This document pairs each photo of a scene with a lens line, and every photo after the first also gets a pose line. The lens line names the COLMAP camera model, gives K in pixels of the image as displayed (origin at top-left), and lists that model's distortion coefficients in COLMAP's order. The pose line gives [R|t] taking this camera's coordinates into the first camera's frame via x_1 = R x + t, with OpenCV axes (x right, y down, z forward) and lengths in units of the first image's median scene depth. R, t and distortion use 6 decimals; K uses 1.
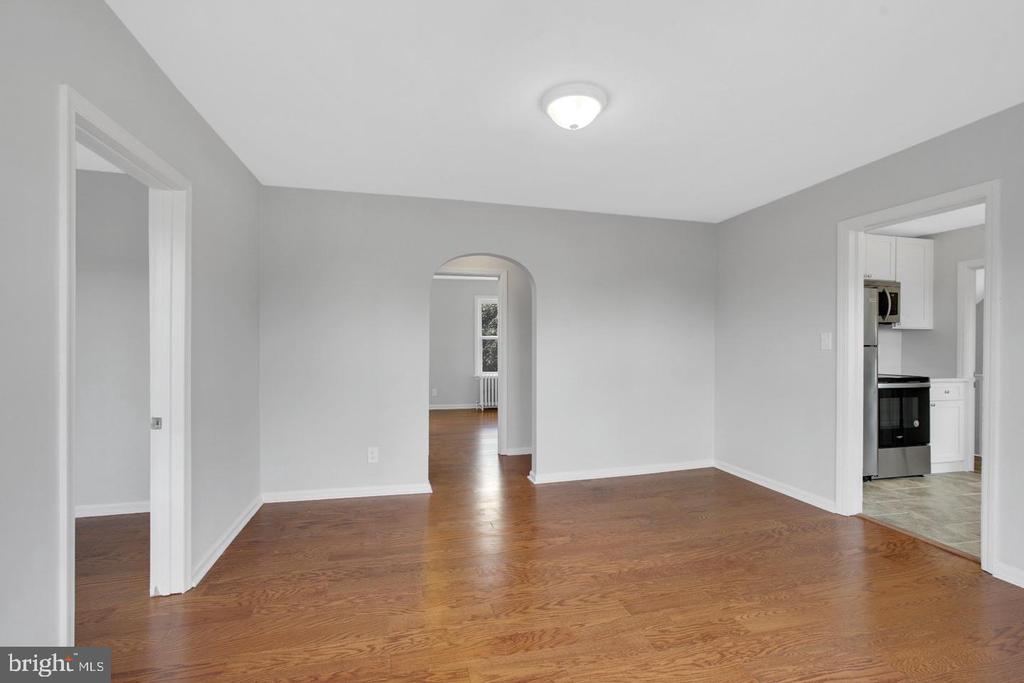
lens RADIAL K [[460.0, 0, 509.0], [0, 460.0, 345.7], [0, 0, 1]] dist [-0.005406, 0.001364]
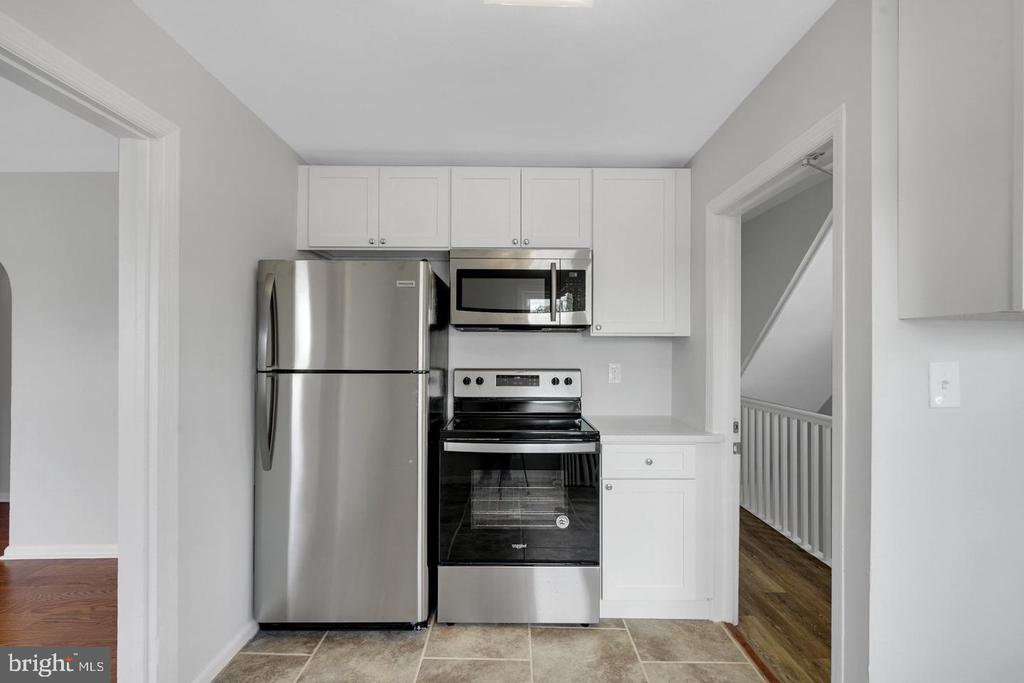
lens RADIAL K [[460.0, 0, 512.7], [0, 460.0, 346.3], [0, 0, 1]] dist [-0.005406, 0.001364]
pose [[0.968589, -0.003846, -0.248636, 0.950666], [0.001536, 0.999954, -0.009484, -0.021810], [0.248661, 0.008804, 0.968551, 0.479762]]
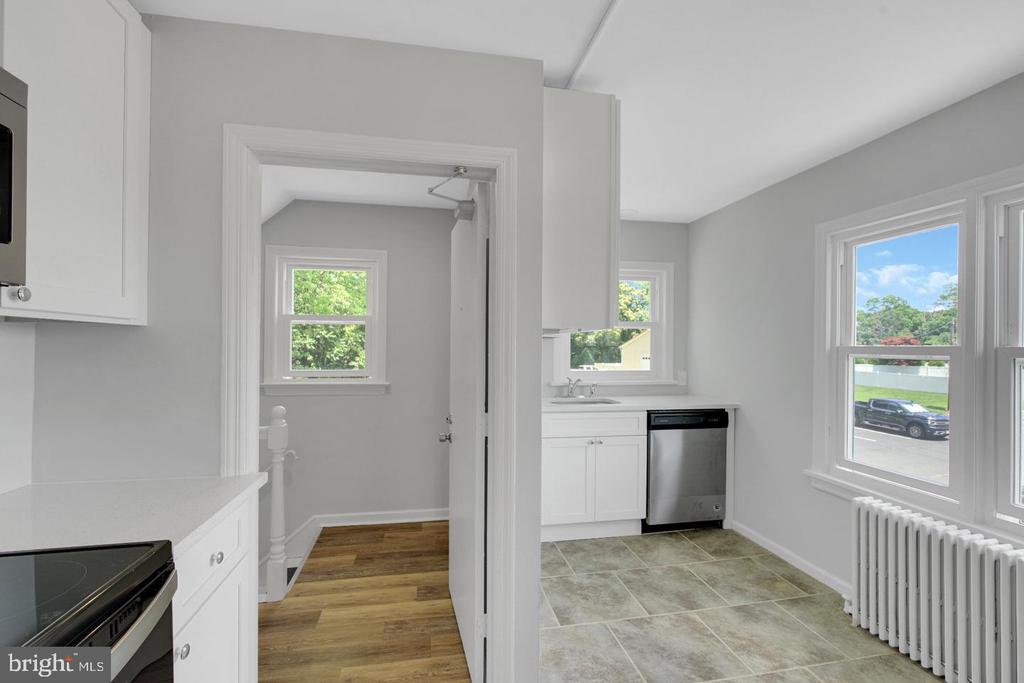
lens RADIAL K [[460.0, 0, 512.4], [0, 460.0, 345.8], [0, 0, 1]] dist [-0.005406, 0.001364]
pose [[0.063789, -0.006233, 0.997944, 0.705658], [-0.002376, 0.999977, 0.006397, -0.029203], [-0.997961, -0.002779, 0.063773, 0.820310]]
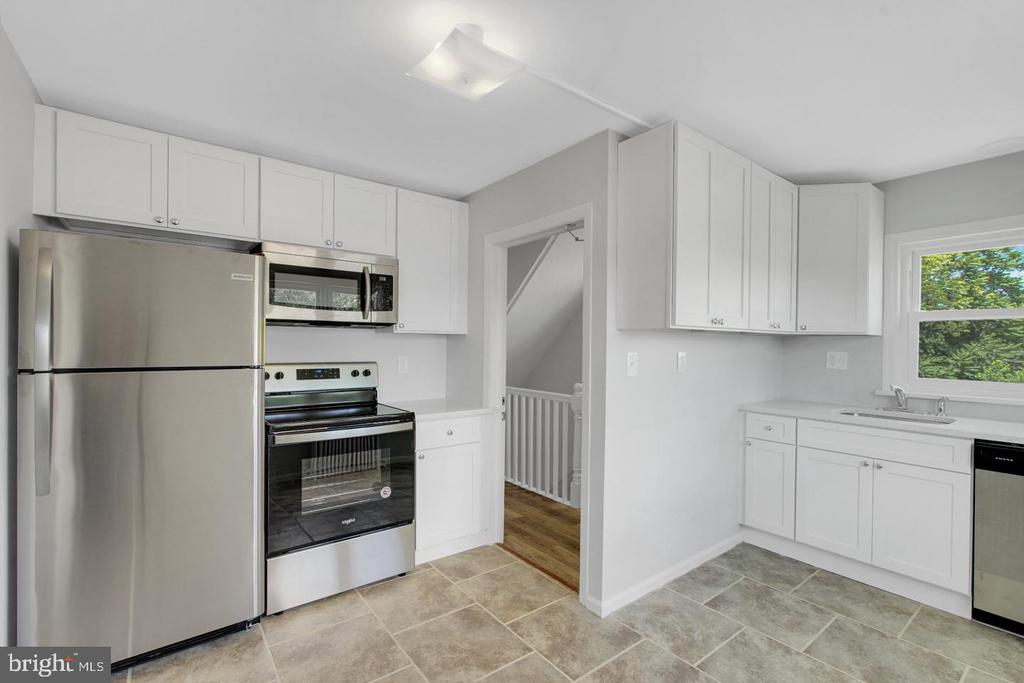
lens RADIAL K [[460.0, 0, 511.3], [0, 460.0, 346.0], [0, 0, 1]] dist [-0.005406, 0.001364]
pose [[0.919810, -0.000035, 0.392363, 0.793726], [-0.002090, 0.999985, 0.004988, -0.024477], [-0.392358, -0.005408, 0.919797, 0.379362]]
